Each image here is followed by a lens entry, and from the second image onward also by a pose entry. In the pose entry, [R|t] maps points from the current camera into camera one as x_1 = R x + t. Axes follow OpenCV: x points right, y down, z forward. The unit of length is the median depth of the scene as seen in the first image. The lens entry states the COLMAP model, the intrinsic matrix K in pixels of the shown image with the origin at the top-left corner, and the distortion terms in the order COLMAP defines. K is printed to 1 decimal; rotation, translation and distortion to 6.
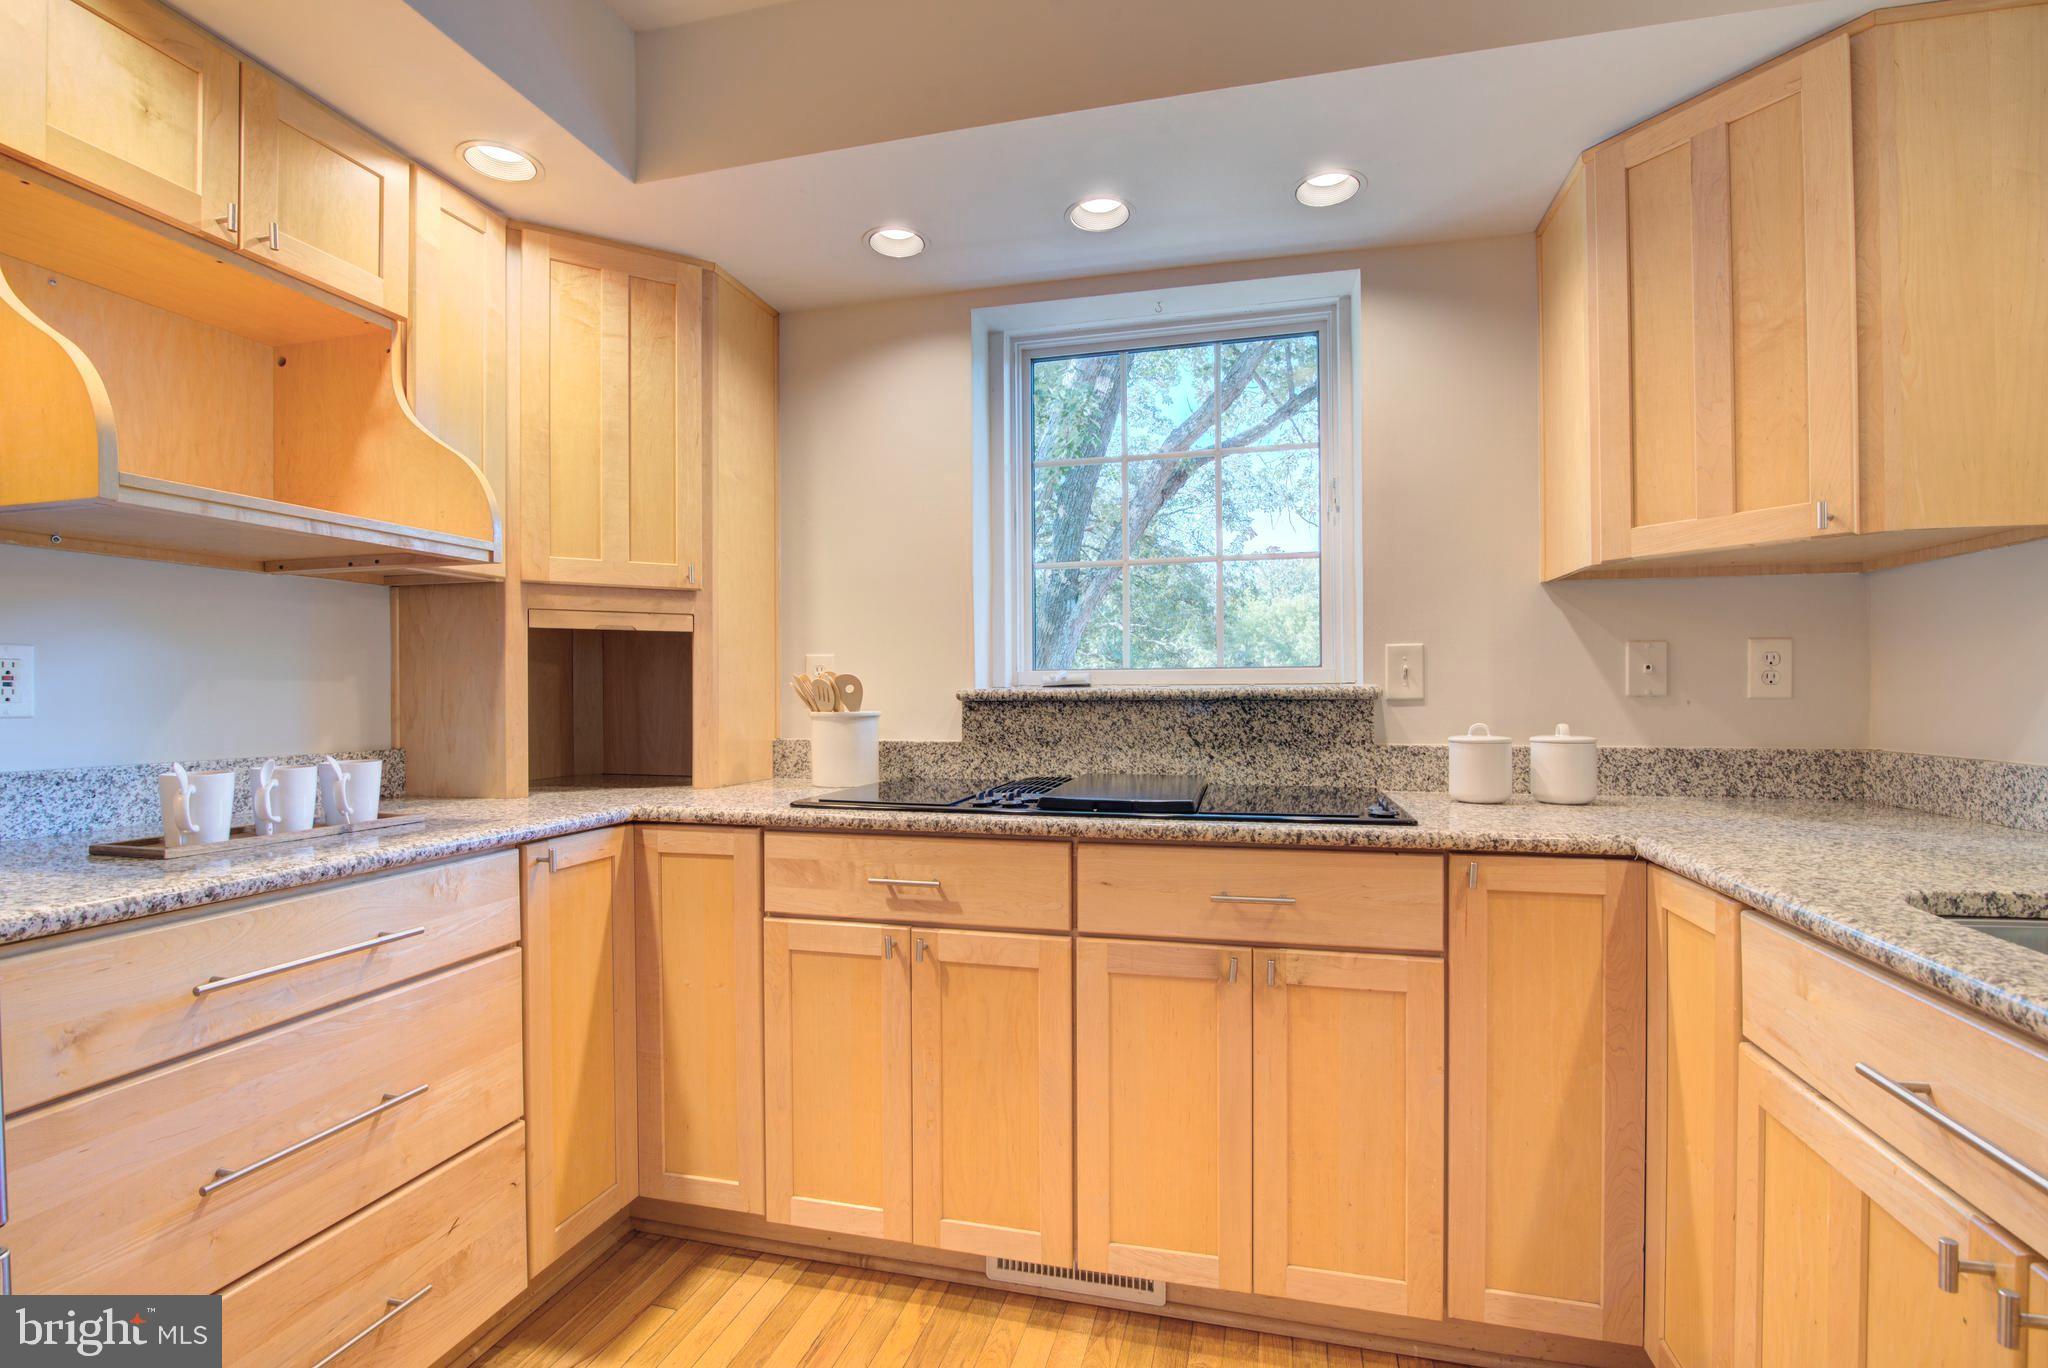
lens RADIAL K [[936.1, 0, 1025.0], [0, 936.1, 696.7], [0, 0, 1]] dist [-0.018323, 0.000430]
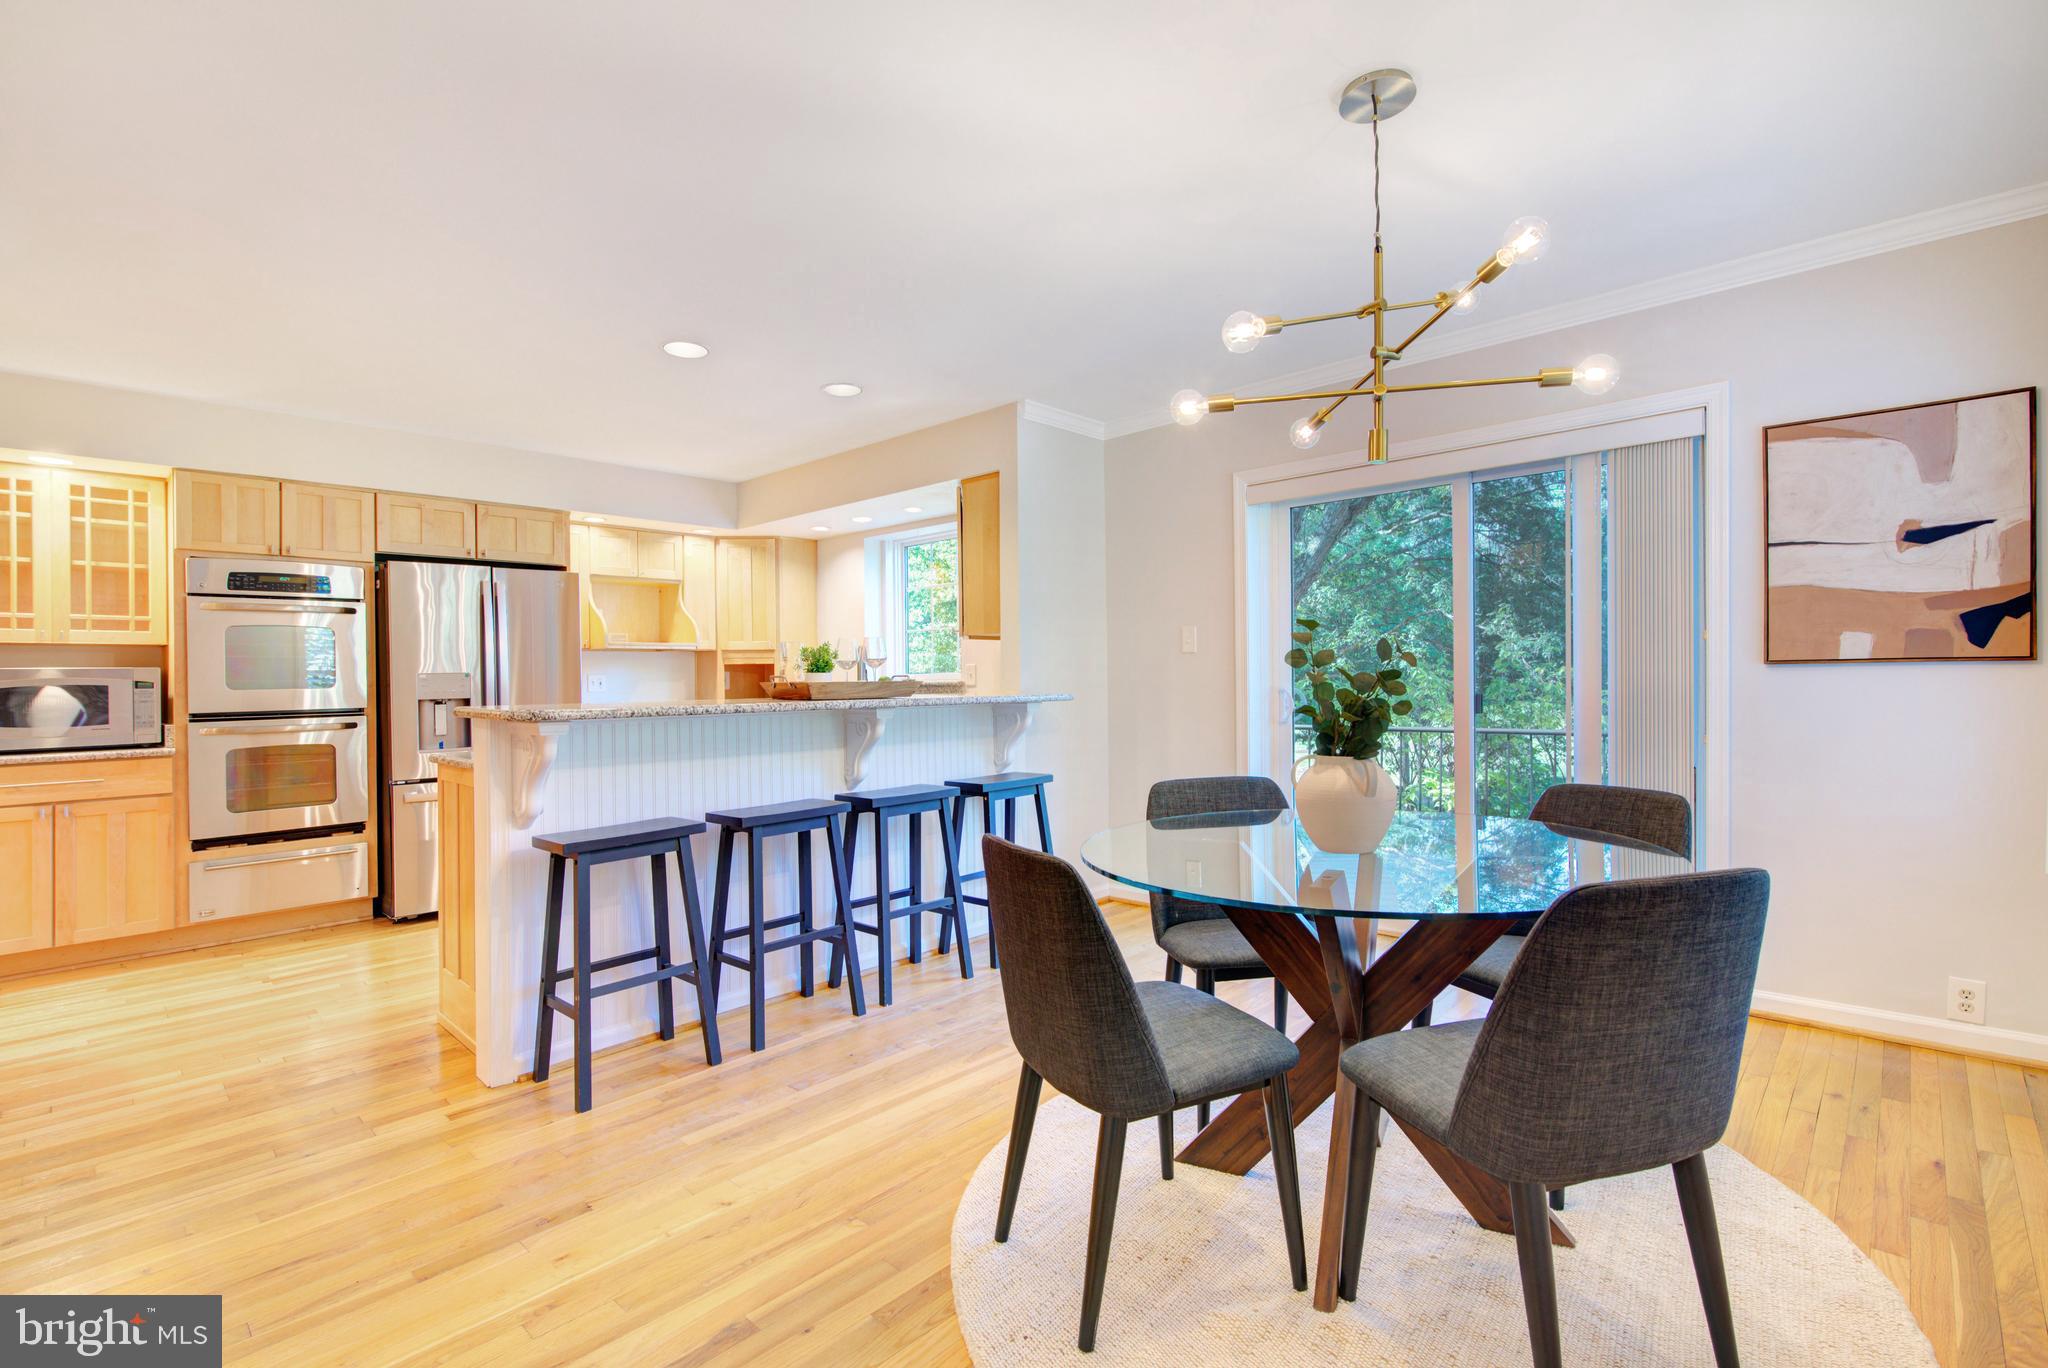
lens RADIAL K [[919.9, 0, 1015.0], [0, 919.9, 677.2], [0, 0, 1]] dist [-0.000762, -0.000137]
pose [[0.867846, -0.004334, -0.496815, 2.088035], [0.006921, 0.999970, 0.003366, -0.032310], [0.496785, -0.006359, 0.867850, -1.370770]]
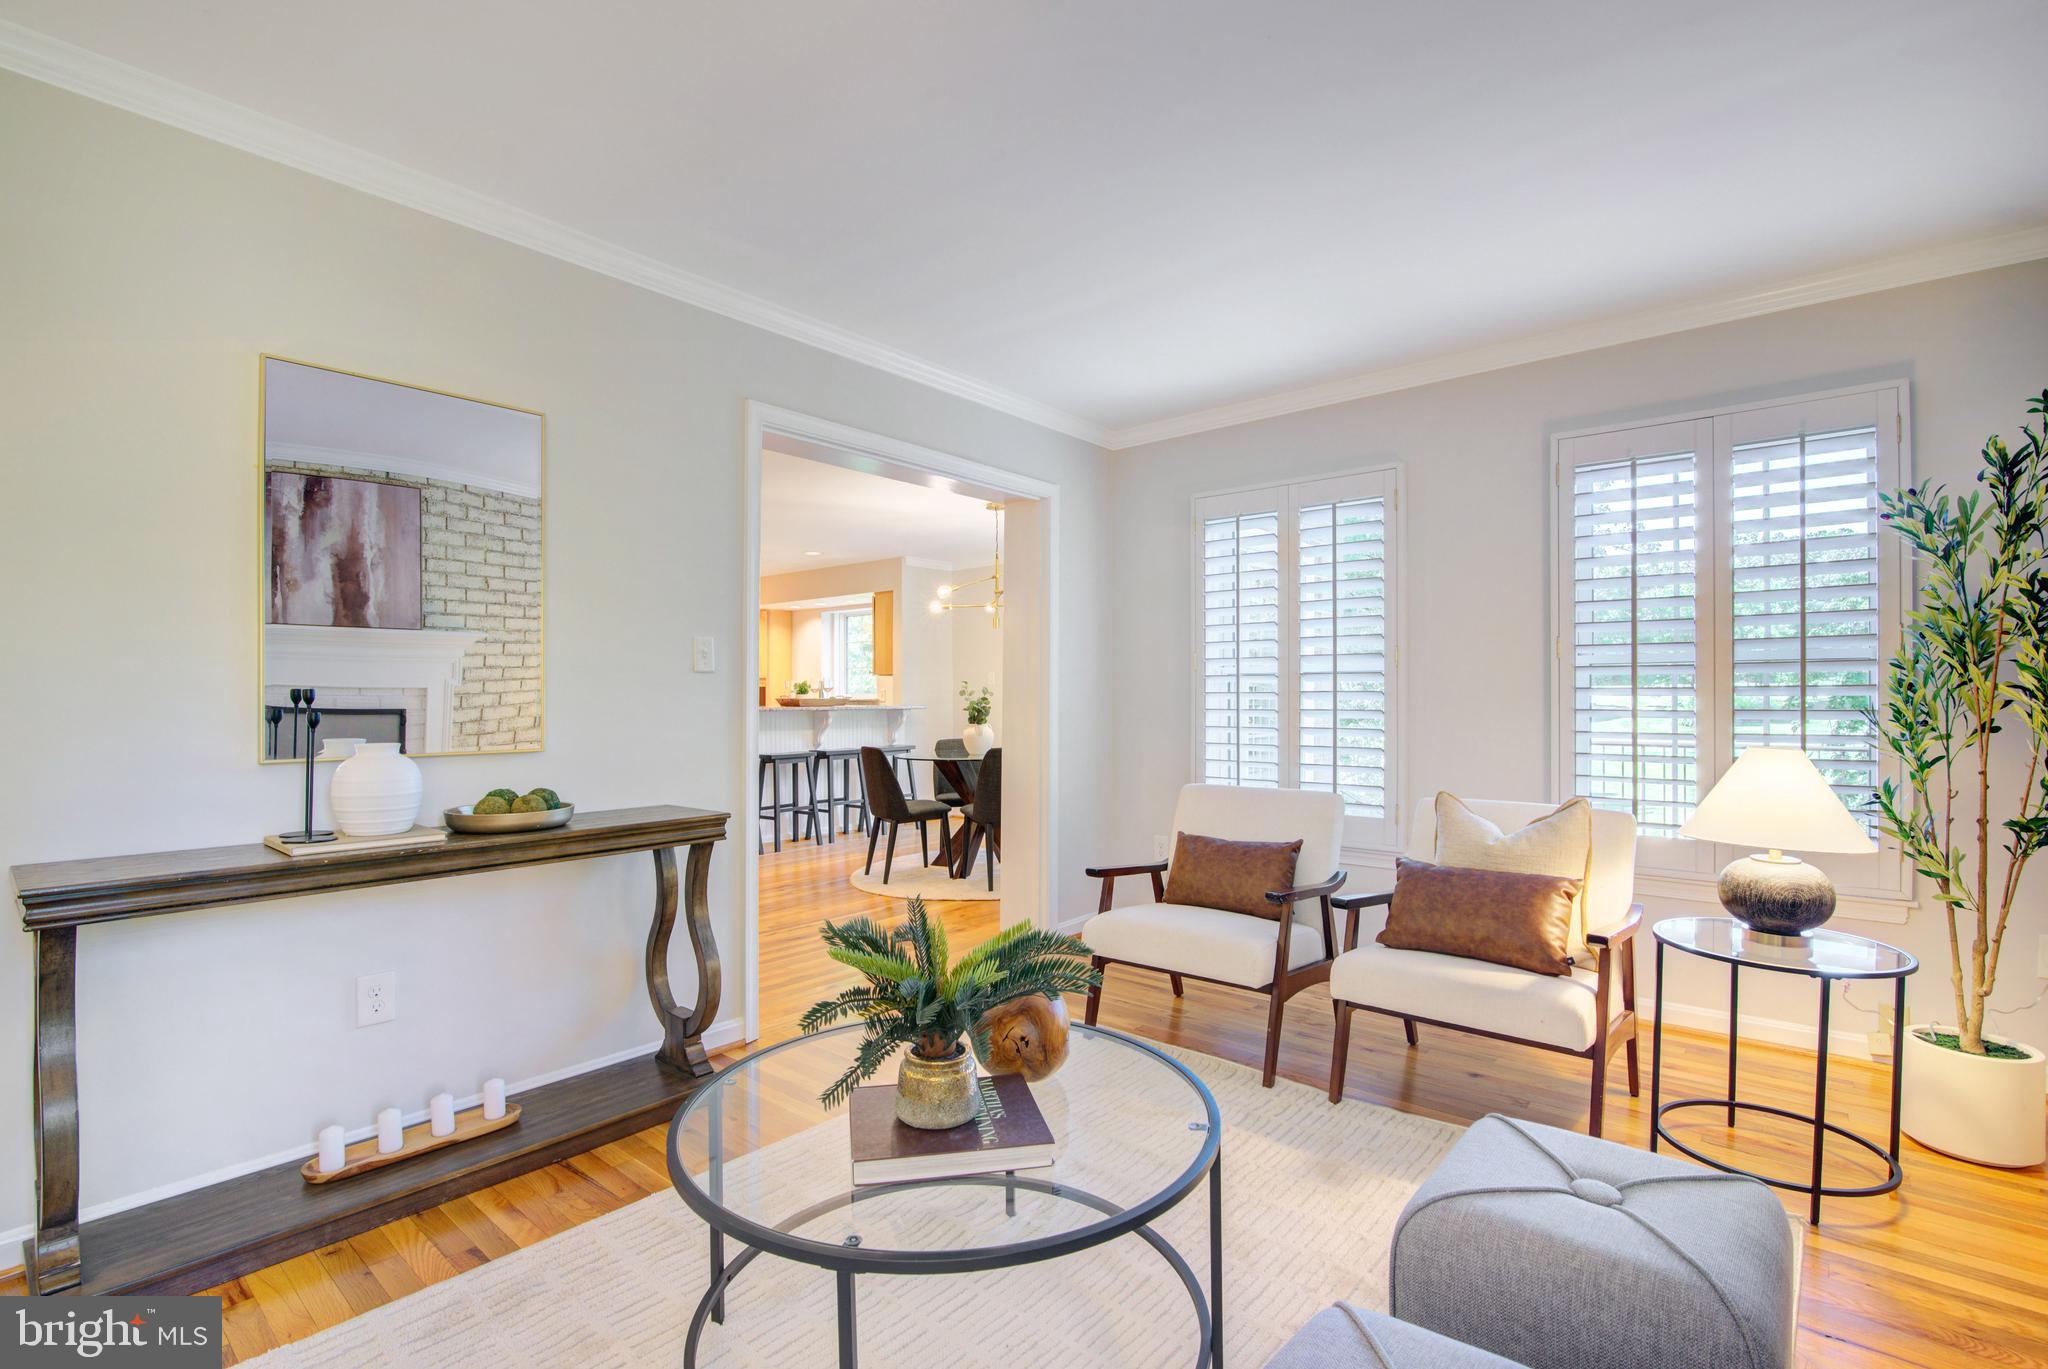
lens RADIAL K [[936.1, 0, 1025.0], [0, 936.1, 697.2], [0, 0, 1]] dist [-0.018323, 0.000430]
pose [[0.894290, 0.002319, -0.447481, 3.539962], [-0.002065, 0.999997, 0.001056, -0.031616], [0.447483, -0.000020, 0.894293, -3.195428]]
